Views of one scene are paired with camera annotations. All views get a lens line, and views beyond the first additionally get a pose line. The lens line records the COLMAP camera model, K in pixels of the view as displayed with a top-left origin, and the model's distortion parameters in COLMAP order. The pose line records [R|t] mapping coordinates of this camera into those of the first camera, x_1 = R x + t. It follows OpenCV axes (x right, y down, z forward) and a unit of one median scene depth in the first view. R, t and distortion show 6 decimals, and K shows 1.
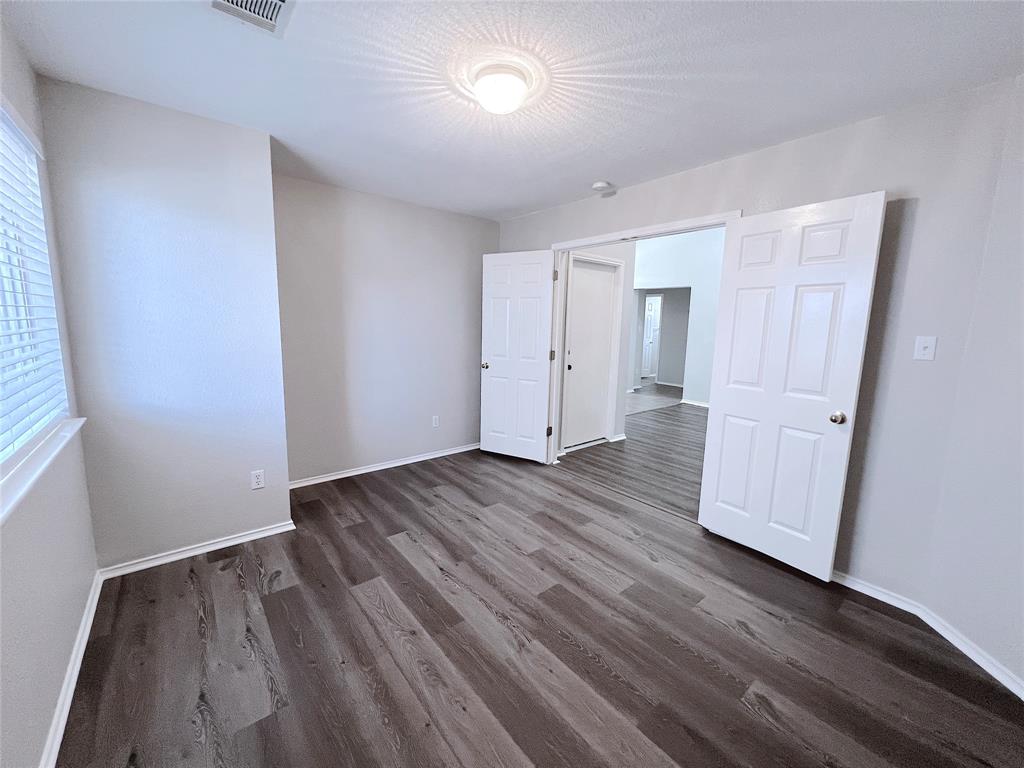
lens RADIAL K [[408.4, 0, 508.2], [0, 408.4, 379.7], [0, 0, 1]] dist [-0.000747, -0.000183]
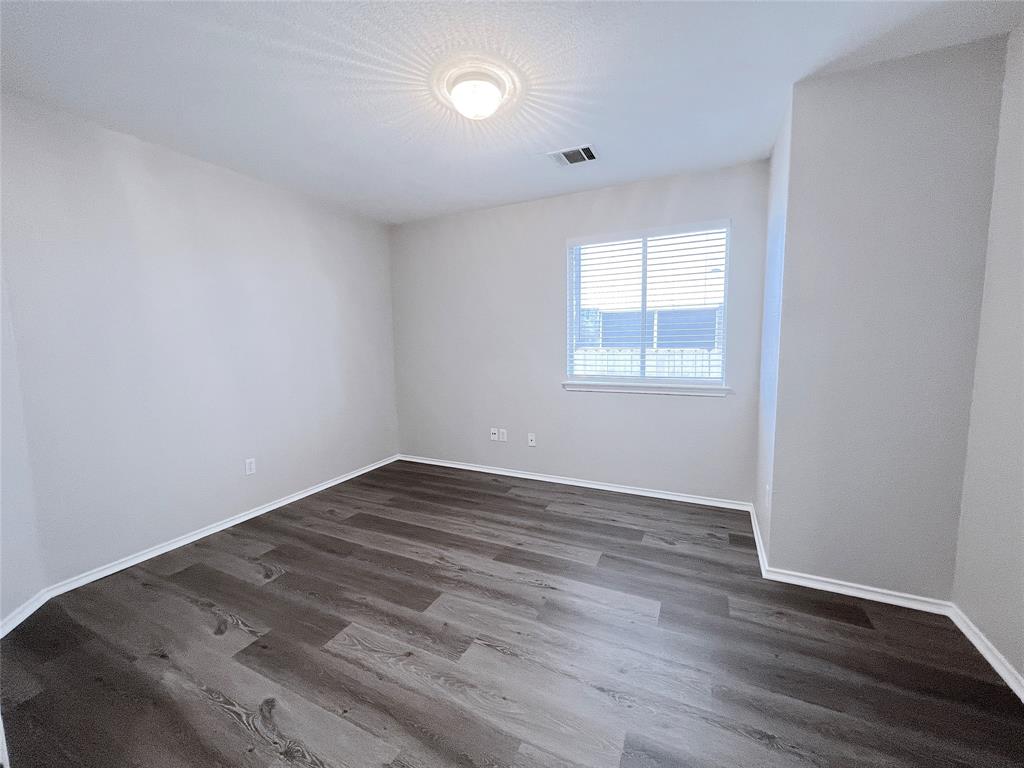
lens RADIAL K [[408.4, 0, 508.2], [0, 408.4, 379.7], [0, 0, 1]] dist [-0.000747, -0.000183]
pose [[-0.906028, 0.032968, -0.421932, 0.333570], [-0.065896, 0.973813, 0.217591, -0.201281], [0.418057, 0.224947, -0.880129, 1.874826]]
